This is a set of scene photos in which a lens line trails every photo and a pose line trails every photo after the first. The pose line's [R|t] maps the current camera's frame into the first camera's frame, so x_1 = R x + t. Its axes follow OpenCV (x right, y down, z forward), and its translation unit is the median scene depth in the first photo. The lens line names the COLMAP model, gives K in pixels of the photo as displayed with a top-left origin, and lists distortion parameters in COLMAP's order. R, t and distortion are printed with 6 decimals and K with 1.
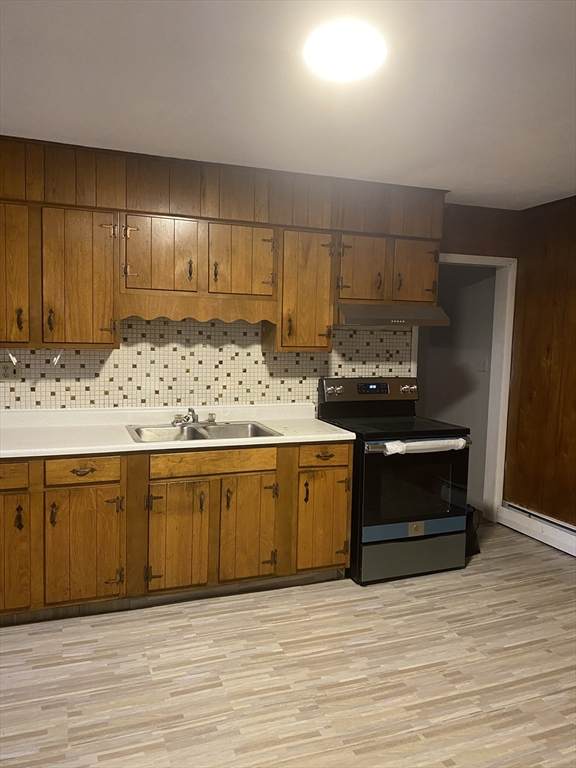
lens RADIAL K [[585.8, 0, 288.0], [0, 585.8, 384.0], [0, 0, 1]] dist [-0.001484, -0.000289]
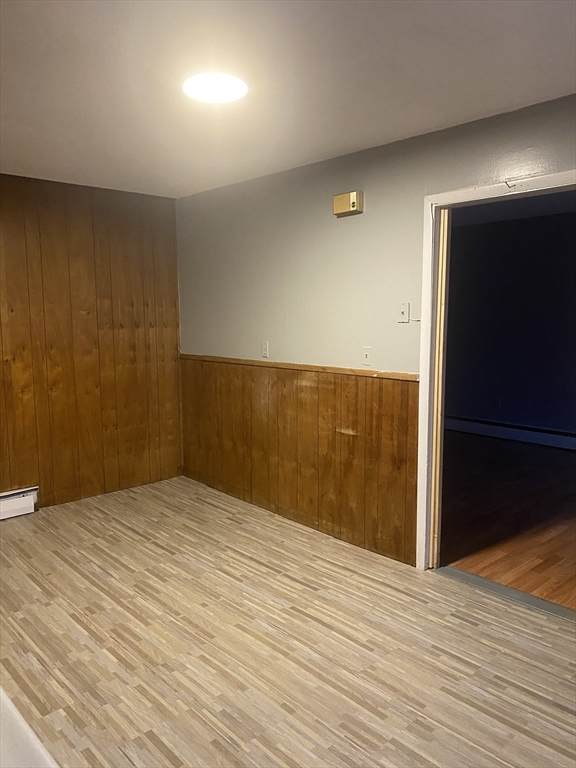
lens RADIAL K [[585.8, 0, 288.0], [0, 585.8, 384.0], [0, 0, 1]] dist [-0.001484, -0.000289]
pose [[-0.381217, -0.129973, 0.915304, -0.875903], [0.071012, 0.983026, 0.169165, -0.107600], [-0.921754, 0.129486, -0.365517, 1.028516]]
